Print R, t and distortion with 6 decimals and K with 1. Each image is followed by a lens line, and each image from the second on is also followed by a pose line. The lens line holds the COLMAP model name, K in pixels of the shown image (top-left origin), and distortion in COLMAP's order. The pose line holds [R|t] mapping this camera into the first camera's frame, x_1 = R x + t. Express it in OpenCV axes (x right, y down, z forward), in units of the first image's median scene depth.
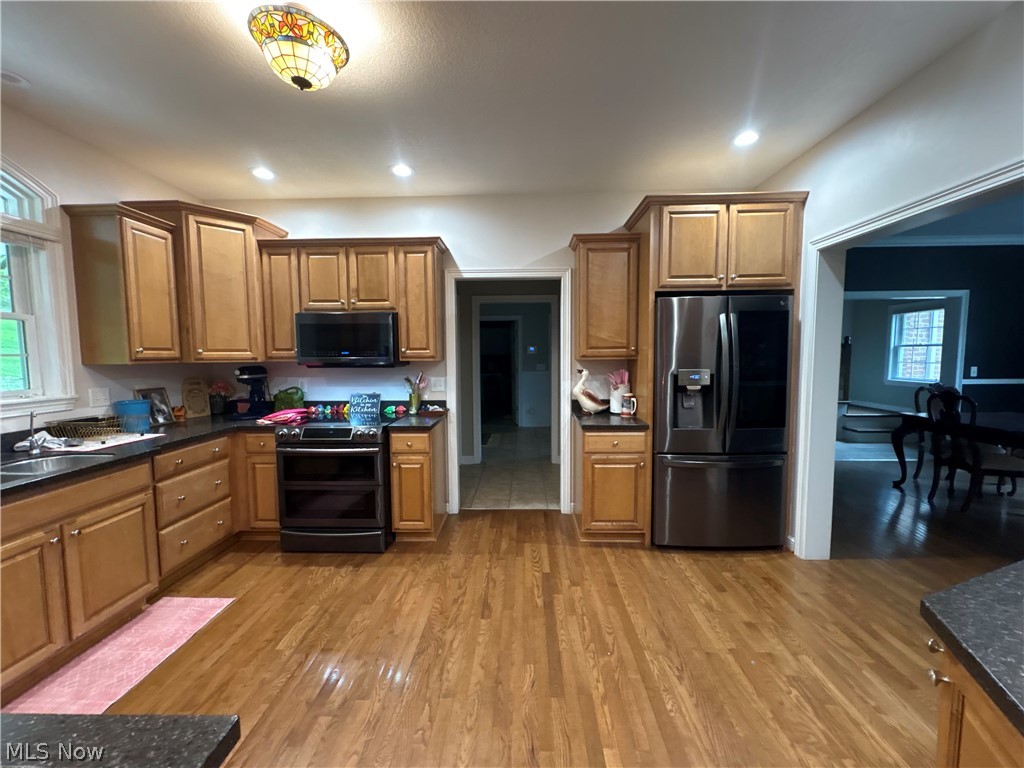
lens RADIAL K [[405.7, 0, 512.0], [0, 405.7, 384.0], [0, 0, 1]] dist [0.001495, -0.000192]
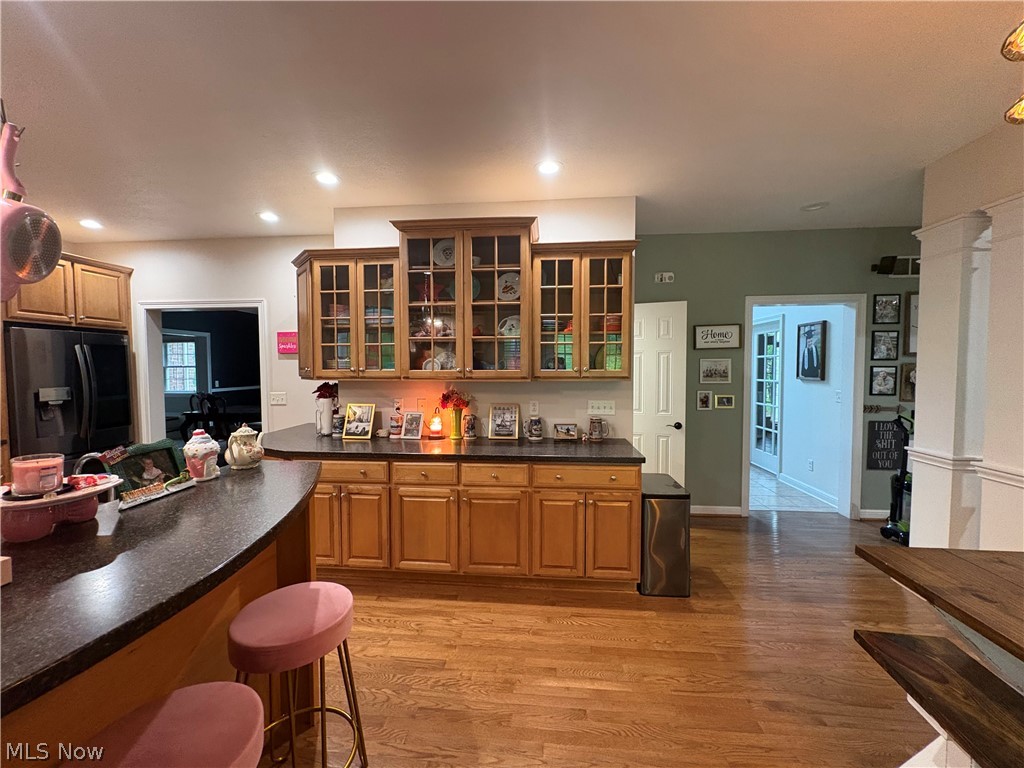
lens RADIAL K [[405.7, 0, 512.0], [0, 405.7, 384.0], [0, 0, 1]] dist [0.001495, -0.000192]
pose [[0.063036, -0.034994, 0.997398, -0.660020], [0.079547, 0.996382, 0.029931, 0.024752], [-0.994836, 0.077454, 0.065591, -0.446229]]
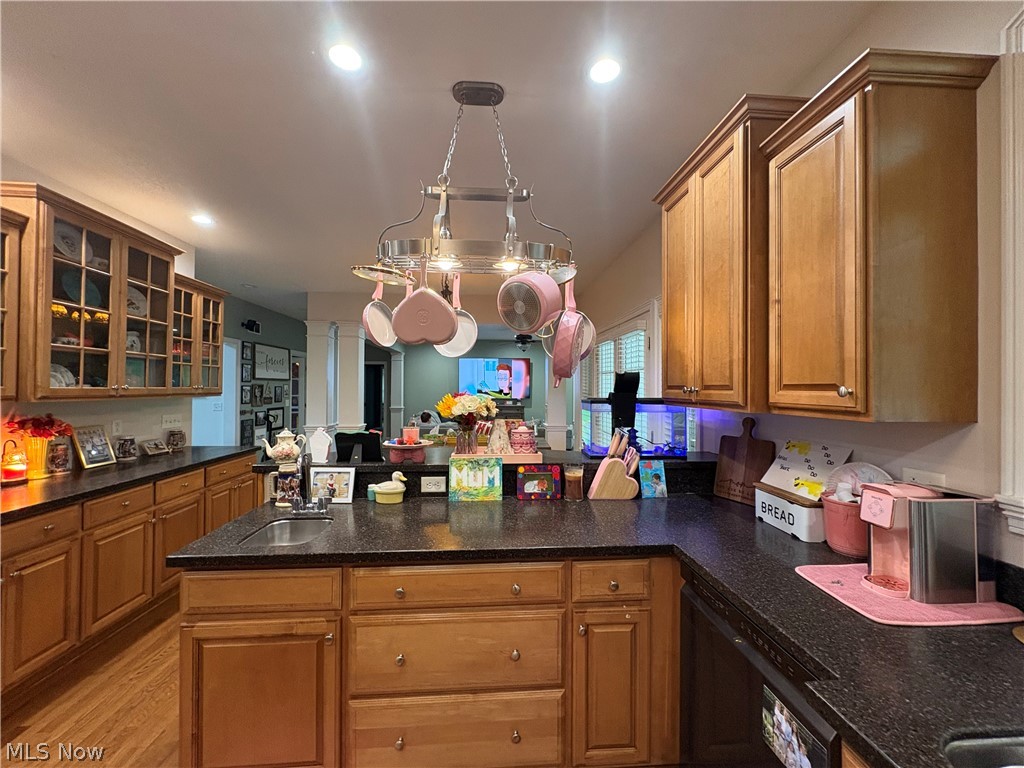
lens RADIAL K [[405.7, 0, 512.0], [0, 405.7, 384.0], [0, 0, 1]] dist [0.001495, -0.000192]
pose [[-0.995502, 0.000217, -0.094744, -0.464381], [-0.006305, 0.997629, 0.068537, -0.059260], [0.094534, 0.068826, -0.993140, 0.658579]]
